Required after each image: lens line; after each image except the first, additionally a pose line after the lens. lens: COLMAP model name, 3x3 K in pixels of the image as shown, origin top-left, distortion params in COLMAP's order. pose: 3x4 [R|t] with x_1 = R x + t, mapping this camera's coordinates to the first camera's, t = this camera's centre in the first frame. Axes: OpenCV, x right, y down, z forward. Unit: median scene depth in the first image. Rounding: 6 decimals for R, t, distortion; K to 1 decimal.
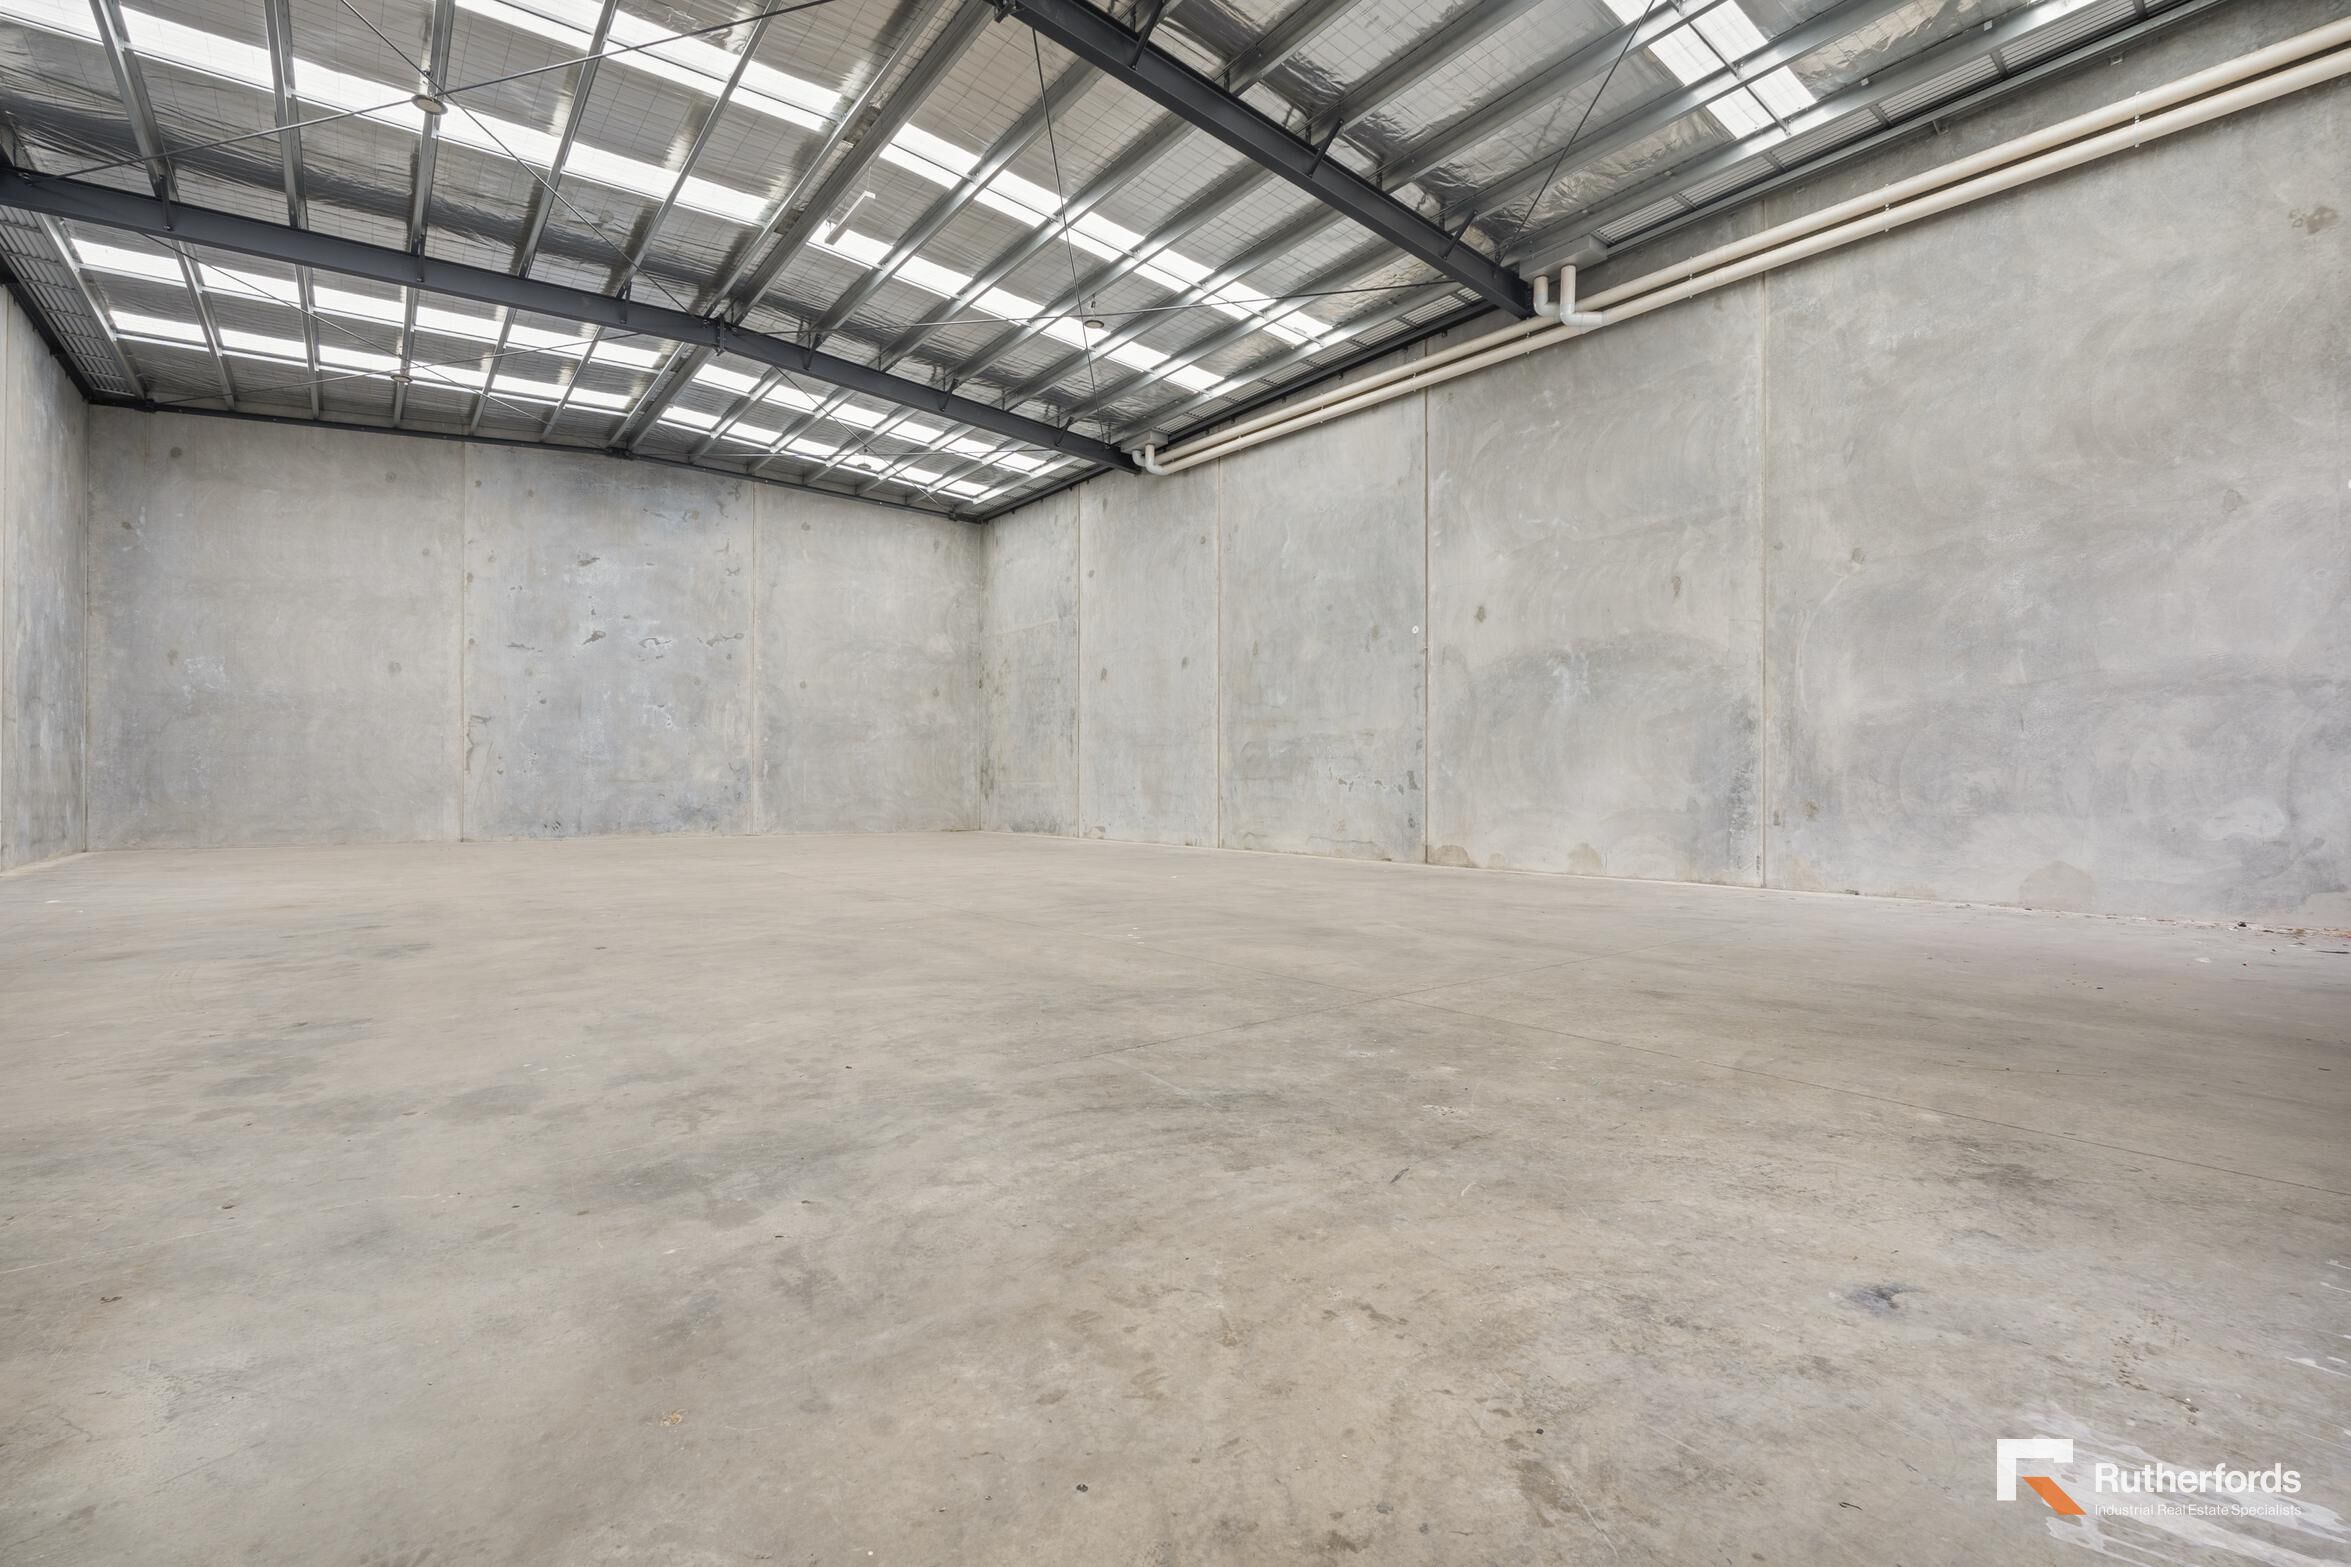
lens RADIAL K [[1026.5, 0, 1183.0], [0, 1026.5, 782.7], [0, 0, 1]] dist [-0.008981, 0.001463]
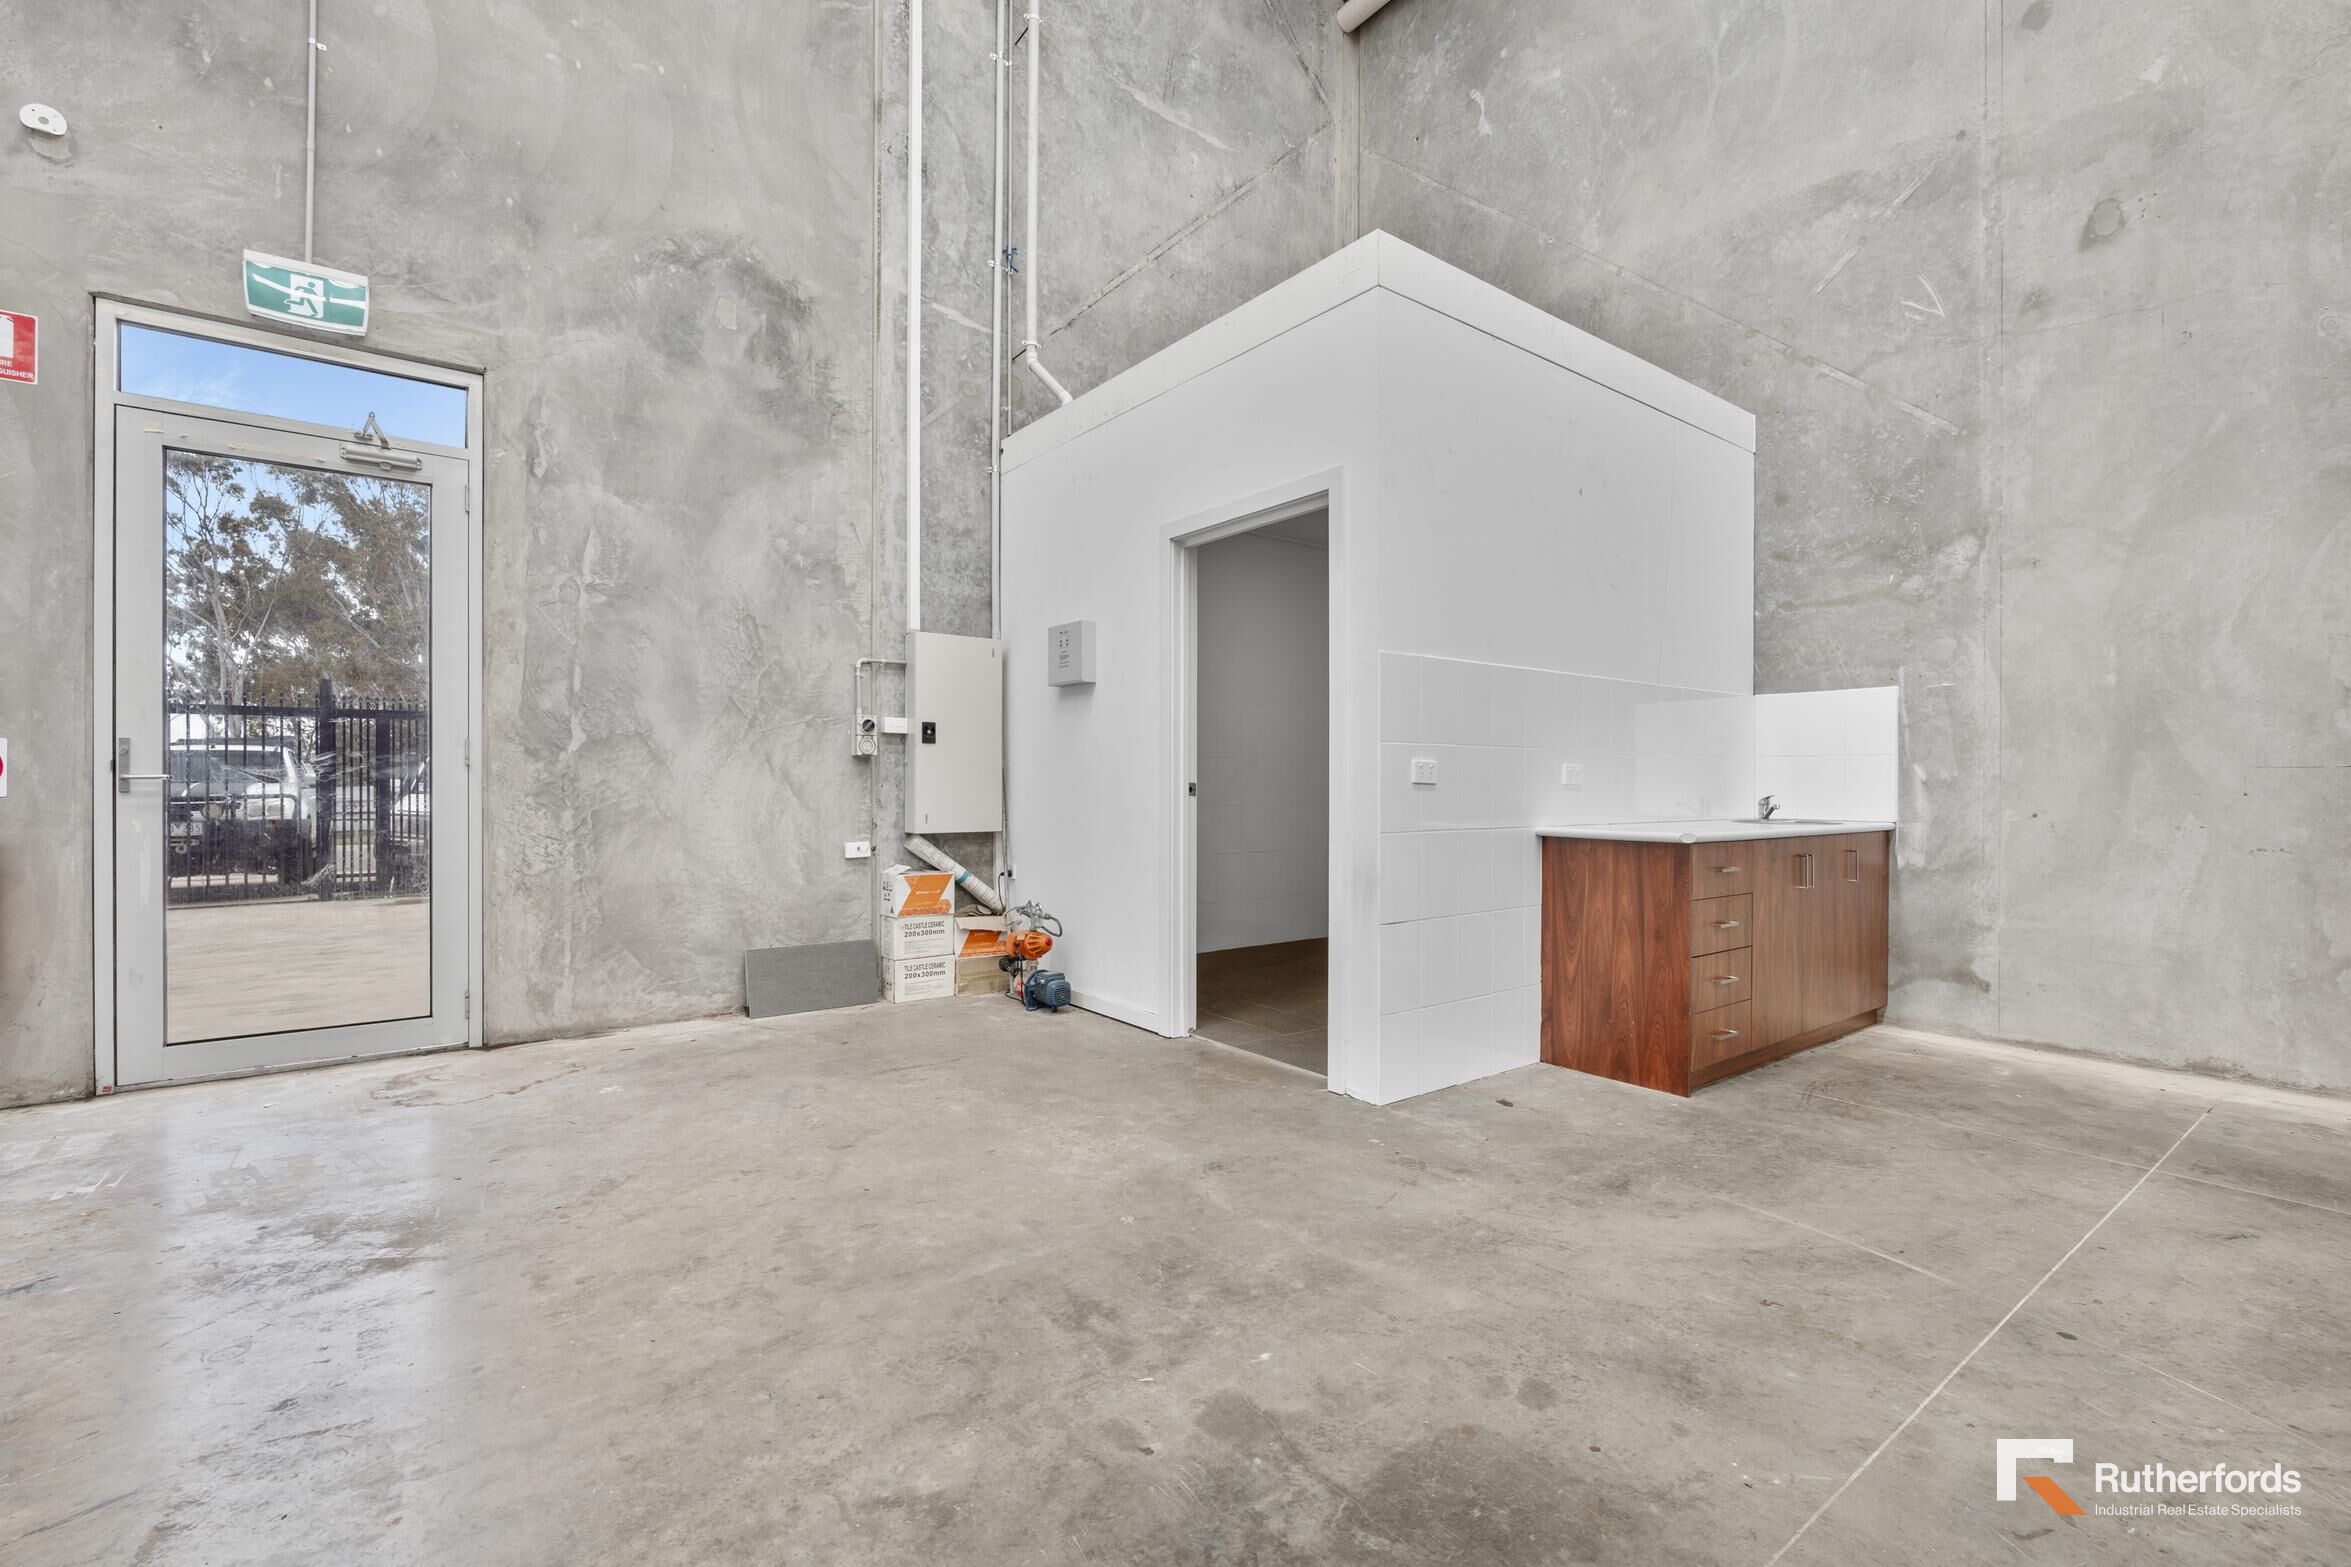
lens RADIAL K [[1026.5, 0, 1183.0], [0, 1026.5, 782.7], [0, 0, 1]] dist [-0.008981, 0.001463]
pose [[-0.999644, -0.002596, 0.026566, -0.067057], [-0.002595, 0.999997, 0.000068, -0.000378], [-0.026566, -0.000001, -0.999647, 0.268416]]
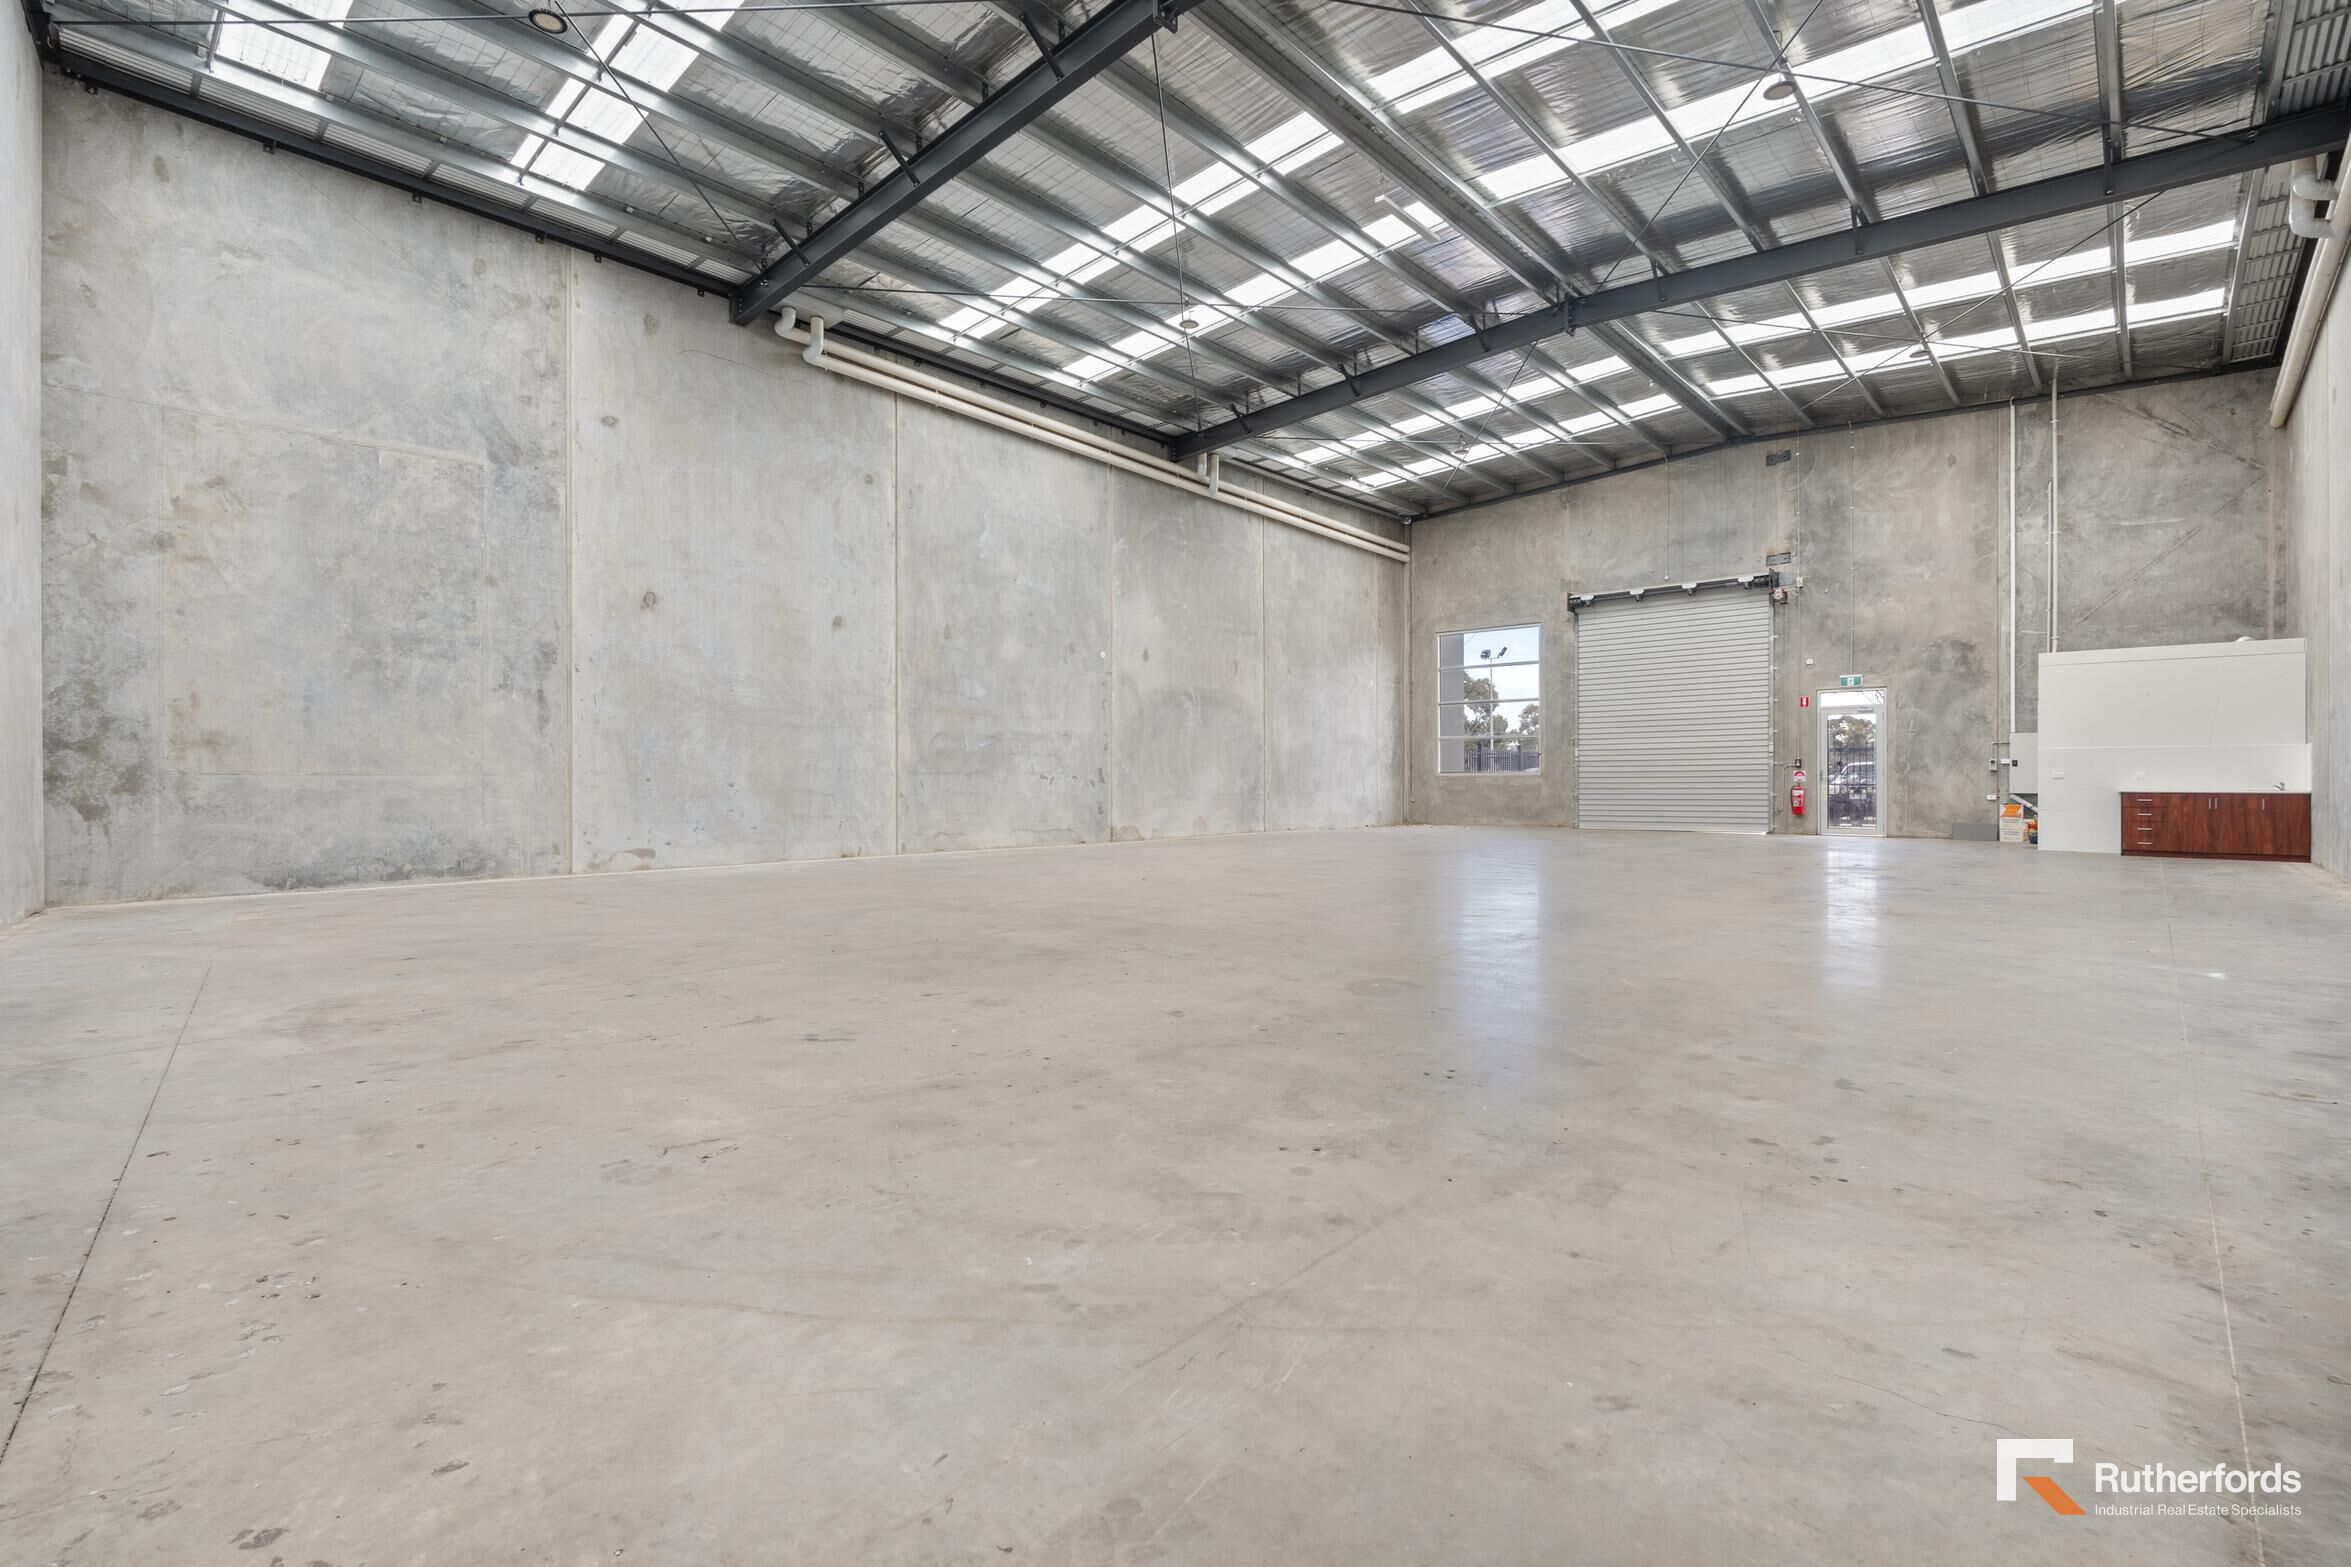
lens RADIAL K [[1074.5, 0, 1178.8], [0, 1074.5, 778.3], [0, 0, 1]] dist [-0.002774, 0.000194]
pose [[-0.156615, 0.000591, 0.987660, -0.972917], [-0.000486, 1.000000, -0.000675, 0.001432], [-0.987660, -0.000586, -0.156615, 1.009013]]
